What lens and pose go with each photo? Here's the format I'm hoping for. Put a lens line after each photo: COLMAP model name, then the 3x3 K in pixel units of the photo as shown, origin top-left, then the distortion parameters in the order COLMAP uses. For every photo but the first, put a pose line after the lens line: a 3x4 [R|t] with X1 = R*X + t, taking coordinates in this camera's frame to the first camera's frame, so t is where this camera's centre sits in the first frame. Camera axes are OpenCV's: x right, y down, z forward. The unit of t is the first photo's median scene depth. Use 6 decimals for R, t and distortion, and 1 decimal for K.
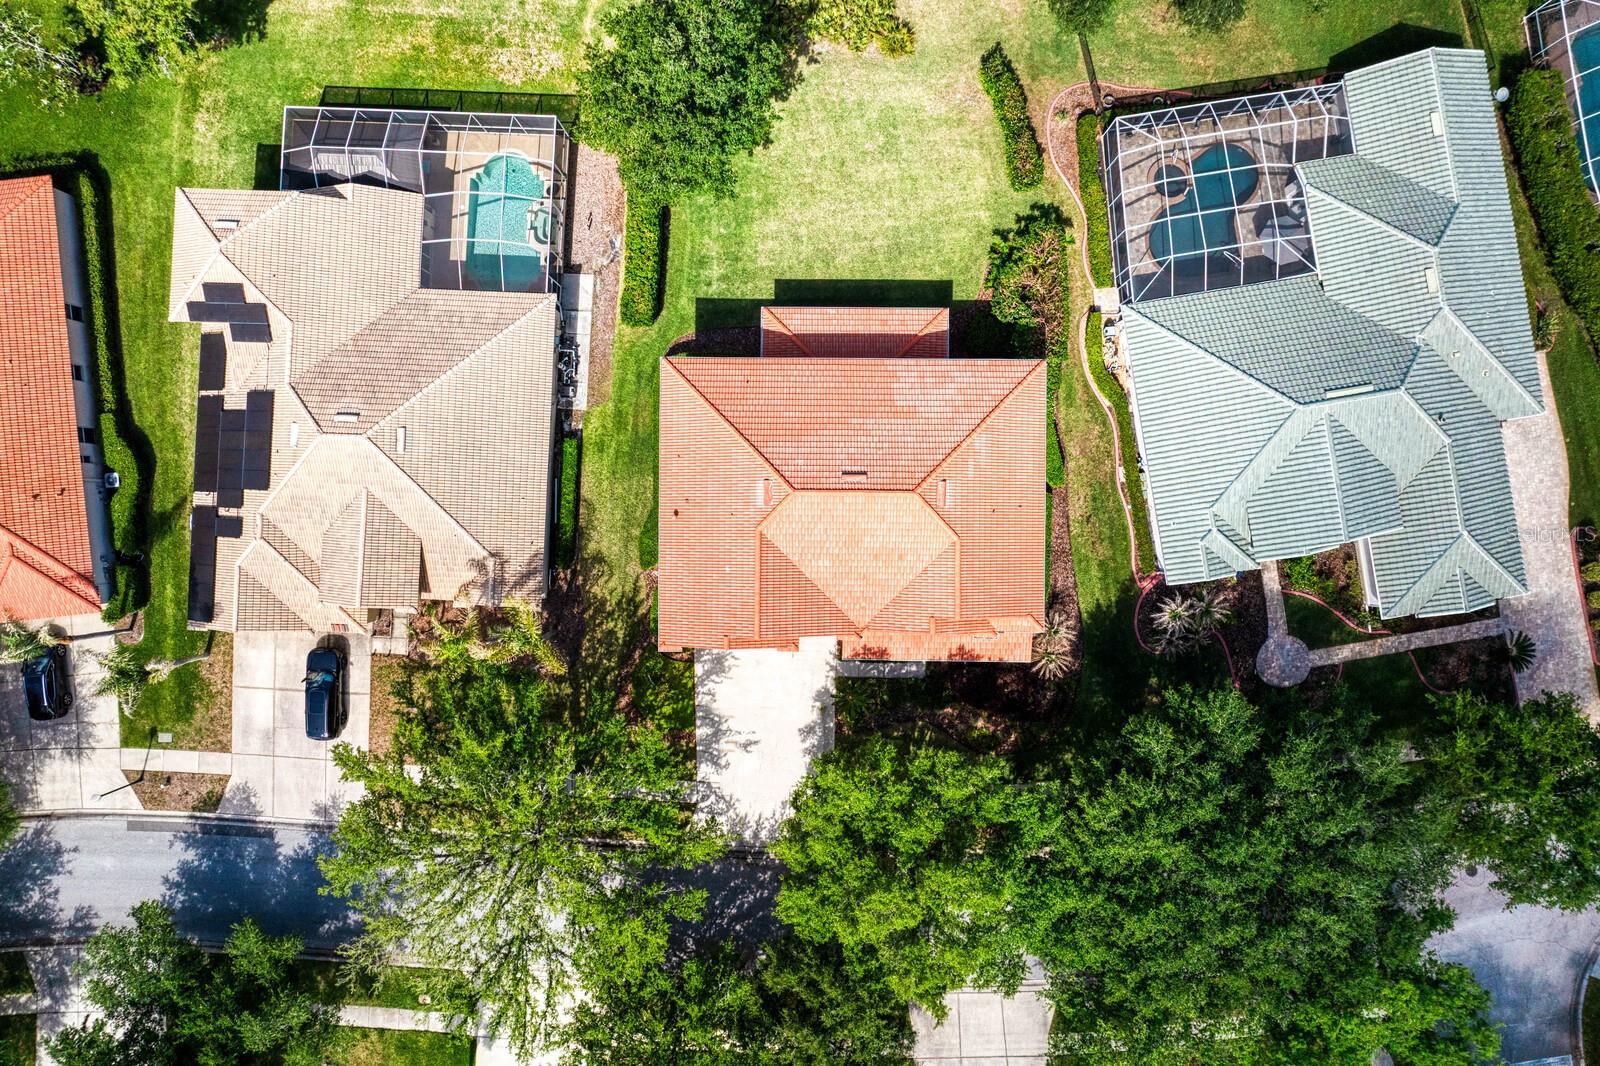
lens RADIAL K [[1164.9, 0, 800.0], [0, 1164.9, 533.0], [0, 0, 1]] dist [-0.047996, 0.009548]
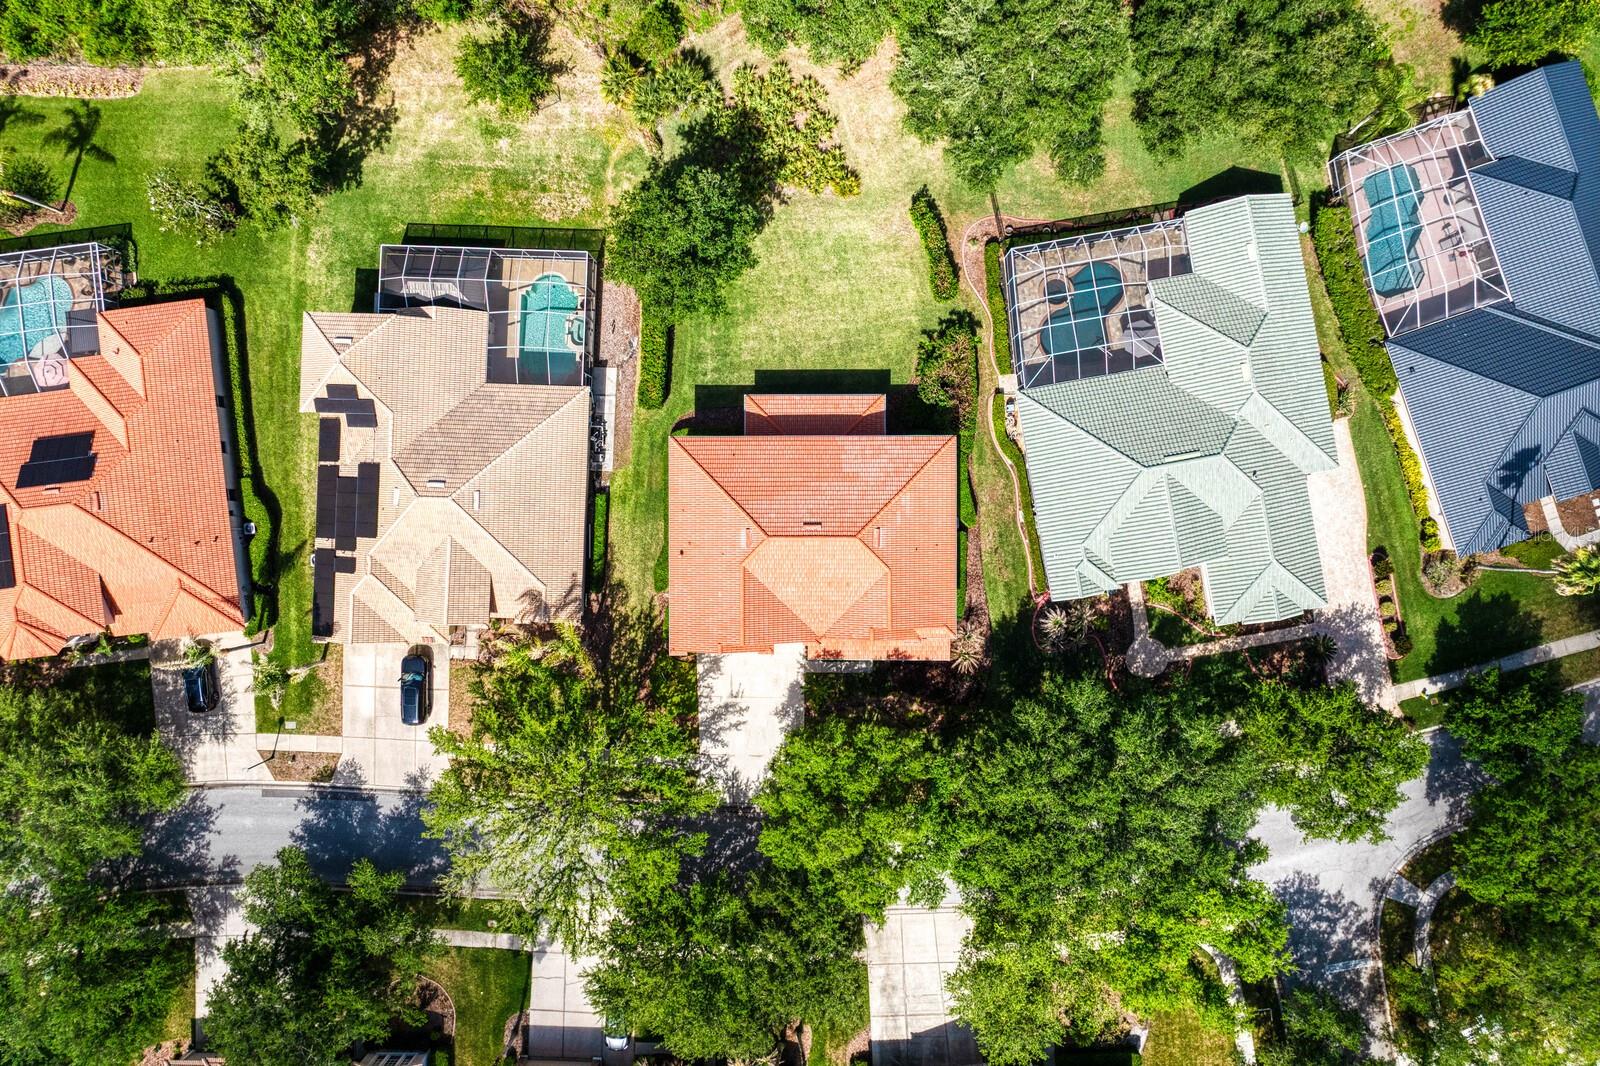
lens RADIAL K [[1127.0, 0, 800.0], [0, 1127.0, 533.0], [0, 0, 1]] dist [-0.034923, -0.003143]
pose [[0.999948, -0.010179, -0.000407, 0.028317], [0.010179, 0.999948, 0.001031, -0.036243], [0.000397, -0.001035, 0.999999, -0.276602]]
